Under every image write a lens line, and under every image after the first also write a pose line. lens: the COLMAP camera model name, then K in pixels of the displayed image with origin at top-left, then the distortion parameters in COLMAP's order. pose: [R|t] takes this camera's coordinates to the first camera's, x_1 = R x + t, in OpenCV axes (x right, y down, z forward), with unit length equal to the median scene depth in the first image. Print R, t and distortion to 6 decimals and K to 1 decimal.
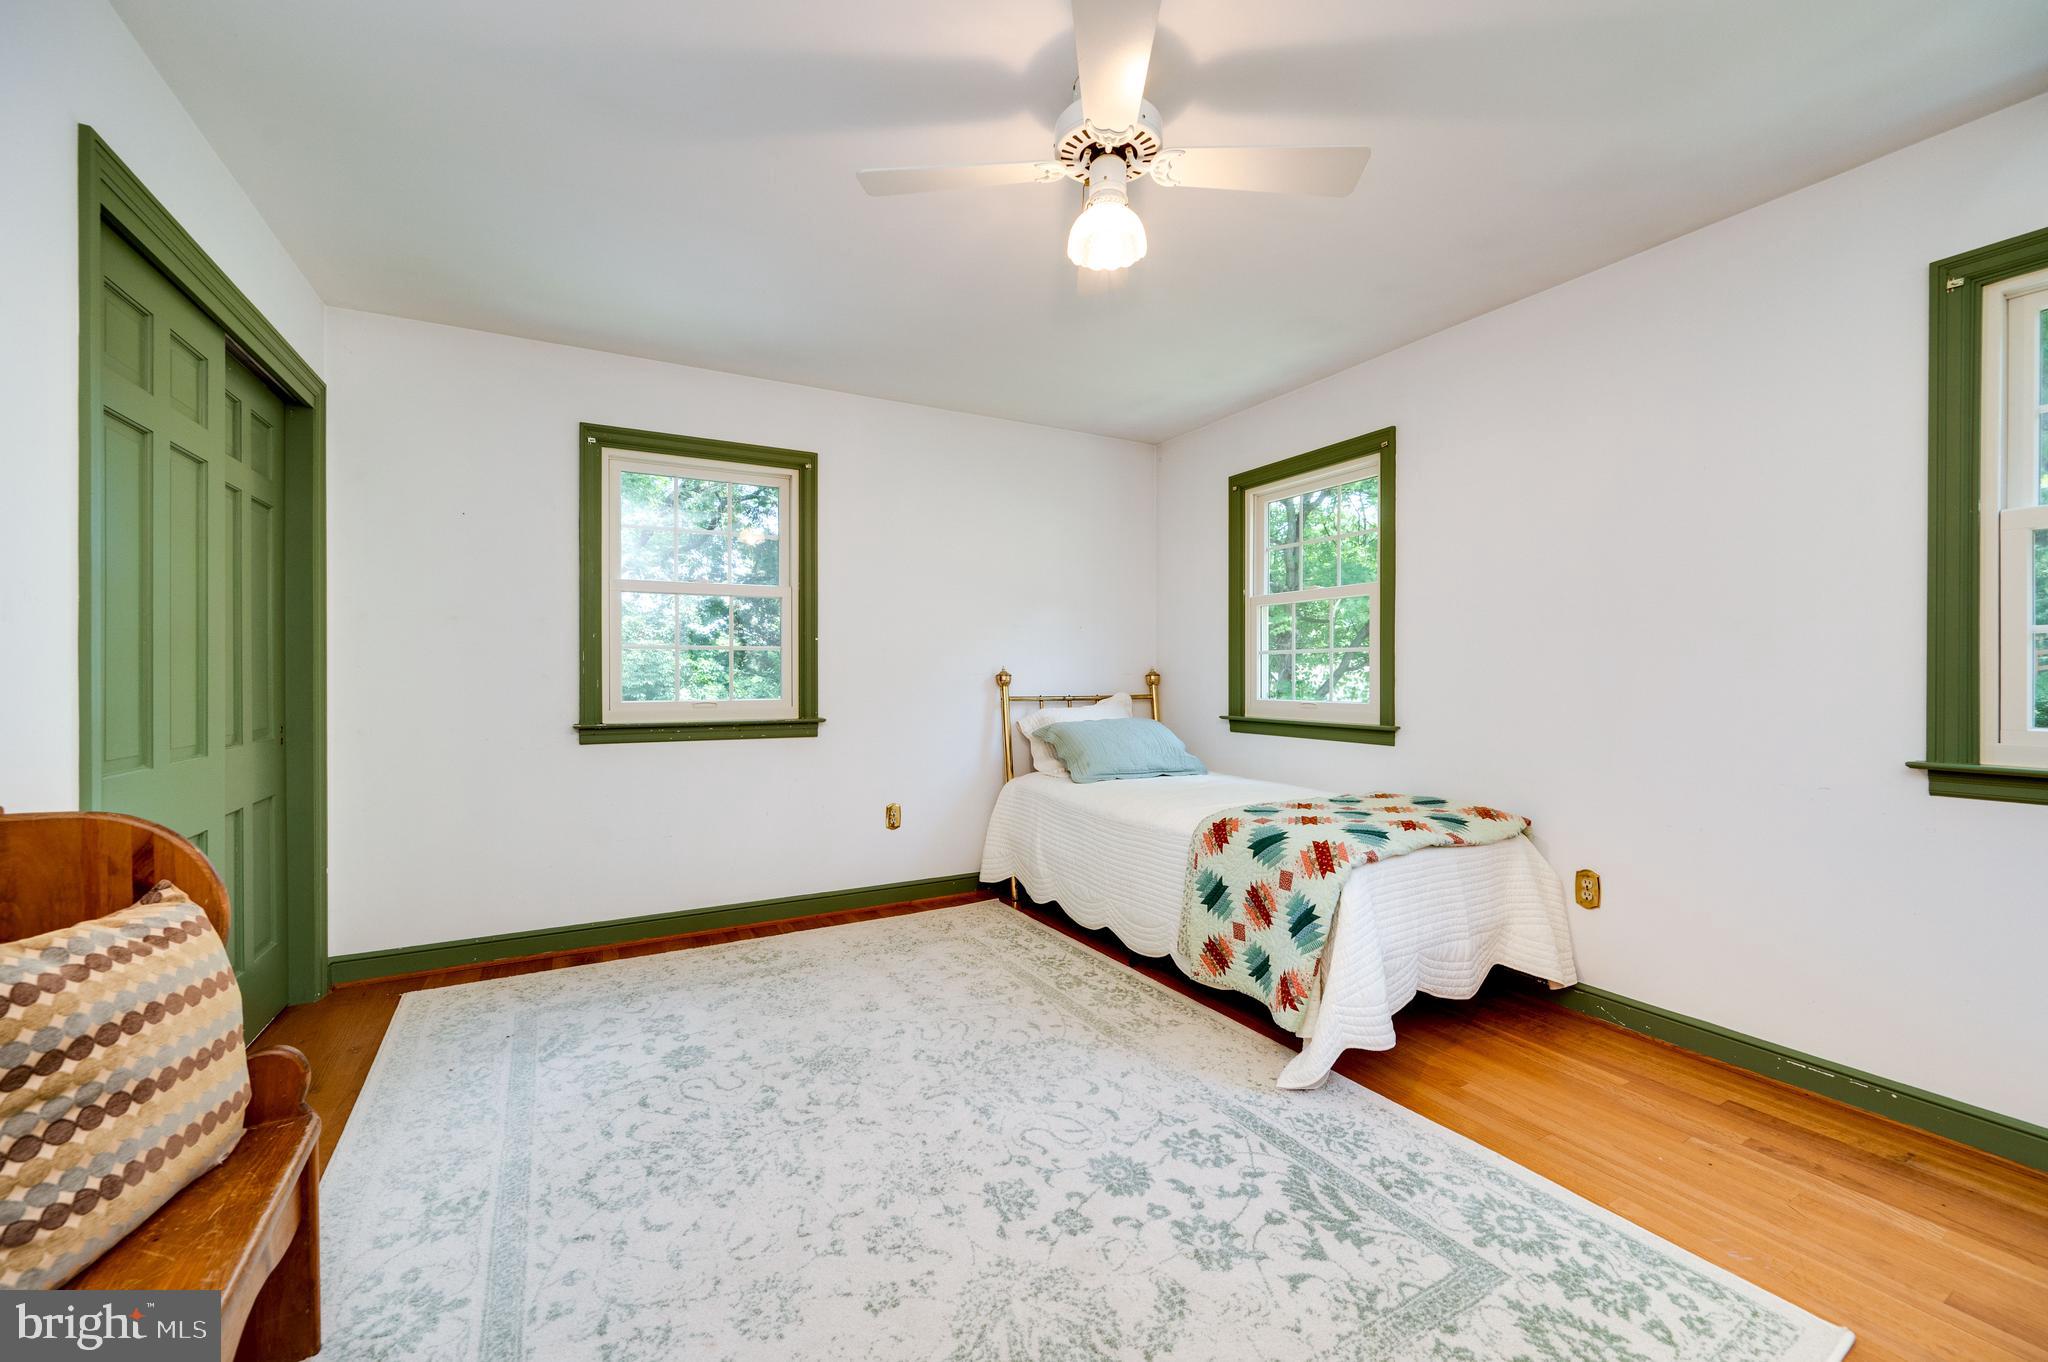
lens RADIAL K [[803.4, 0, 1036.1], [0, 803.4, 687.0], [0, 0, 1]] dist [0.000838, -0.000174]
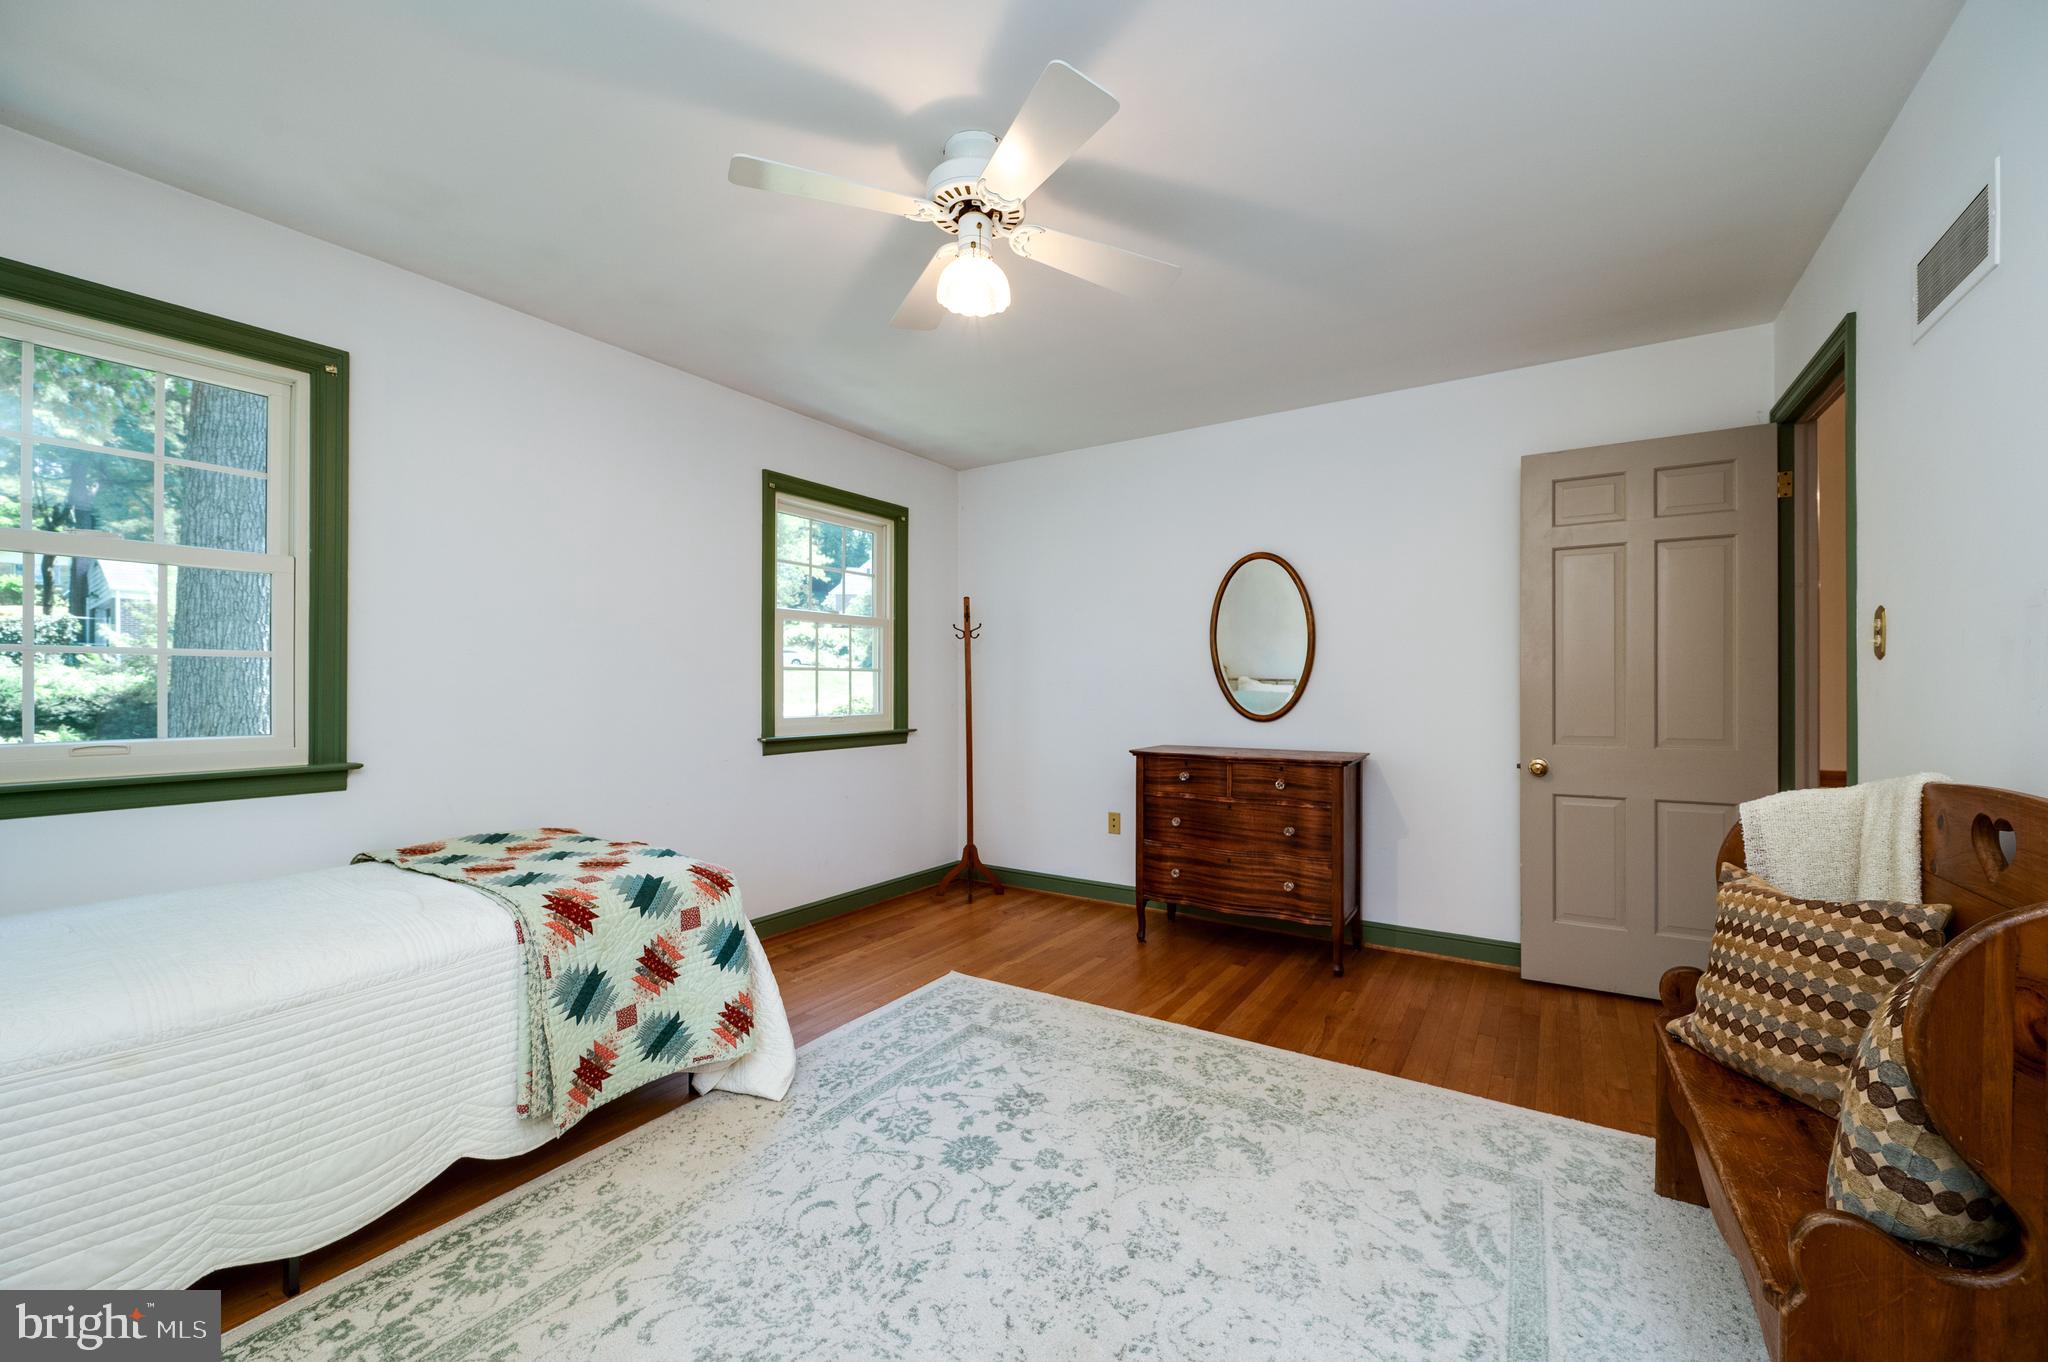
lens RADIAL K [[803.4, 0, 1036.1], [0, 803.4, 687.0], [0, 0, 1]] dist [0.000838, -0.000174]
pose [[-0.465220, -0.000835, 0.885195, -0.836185], [0.011619, 0.999908, 0.007050, -0.031385], [-0.885119, 0.013565, -0.465167, 1.312865]]
